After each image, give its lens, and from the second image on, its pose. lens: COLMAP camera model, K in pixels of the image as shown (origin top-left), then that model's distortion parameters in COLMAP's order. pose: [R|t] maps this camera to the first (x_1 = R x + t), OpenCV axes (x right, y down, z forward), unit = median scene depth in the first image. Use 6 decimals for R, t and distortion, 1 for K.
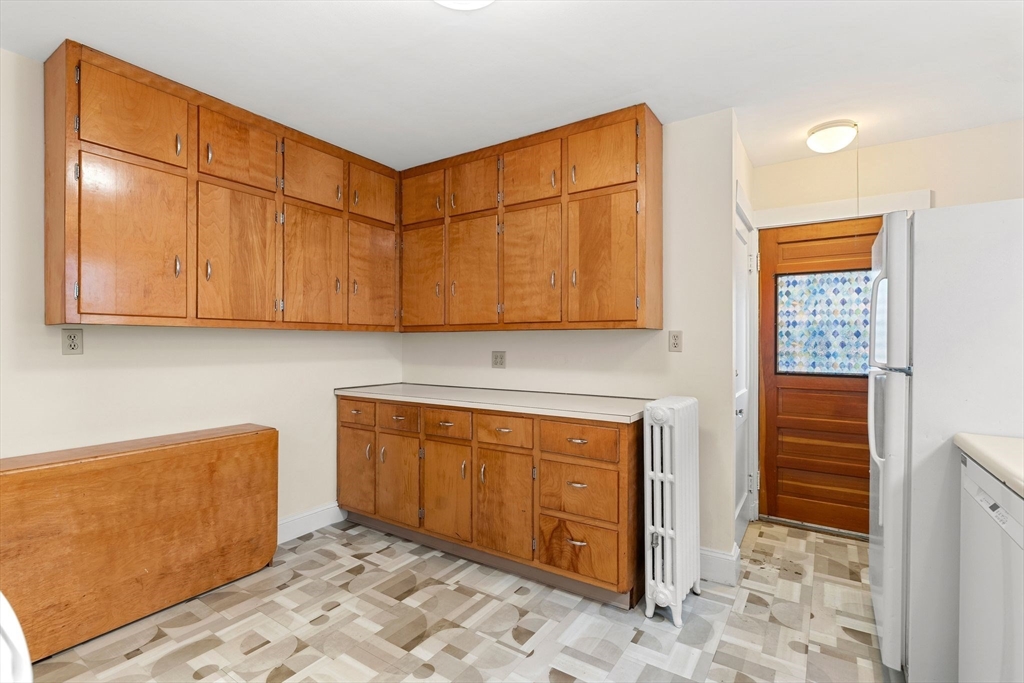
lens RADIAL K [[470.0, 0, 515.0], [0, 470.0, 343.2], [0, 0, 1]] dist [-0.003249, -0.000588]
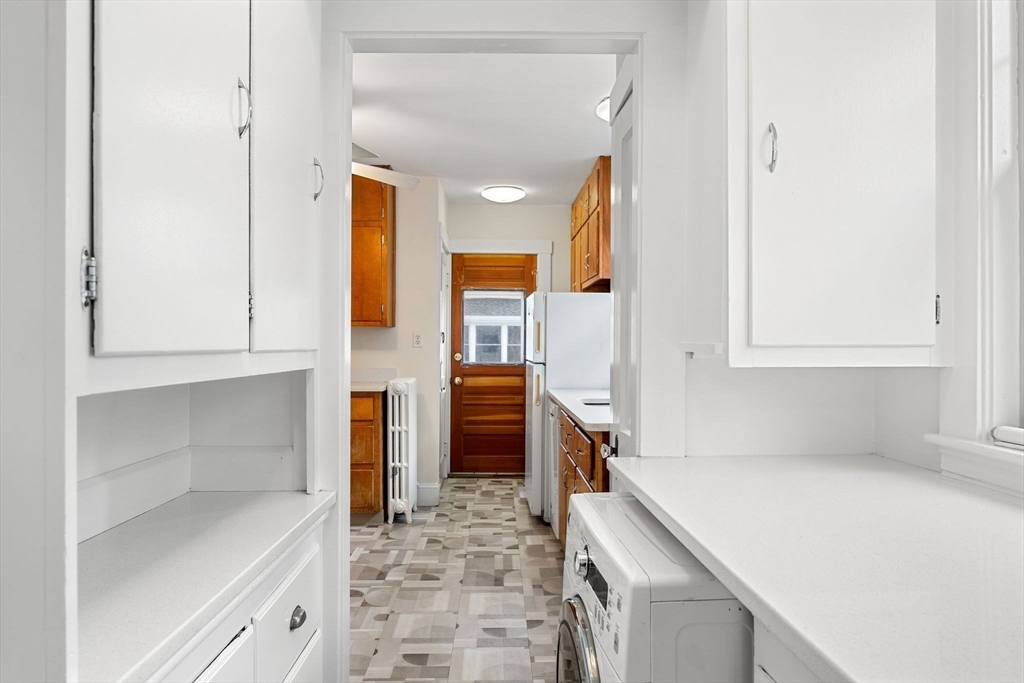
lens RADIAL K [[472.7, 0, 512.0], [0, 472.7, 344.0], [0, 0, 1]] dist [-0.005029, 0.002257]
pose [[0.822667, 0.001386, 0.568523, -0.264012], [0.001535, 0.999988, -0.004658, 0.013404], [-0.568522, 0.004704, 0.822655, -0.486260]]
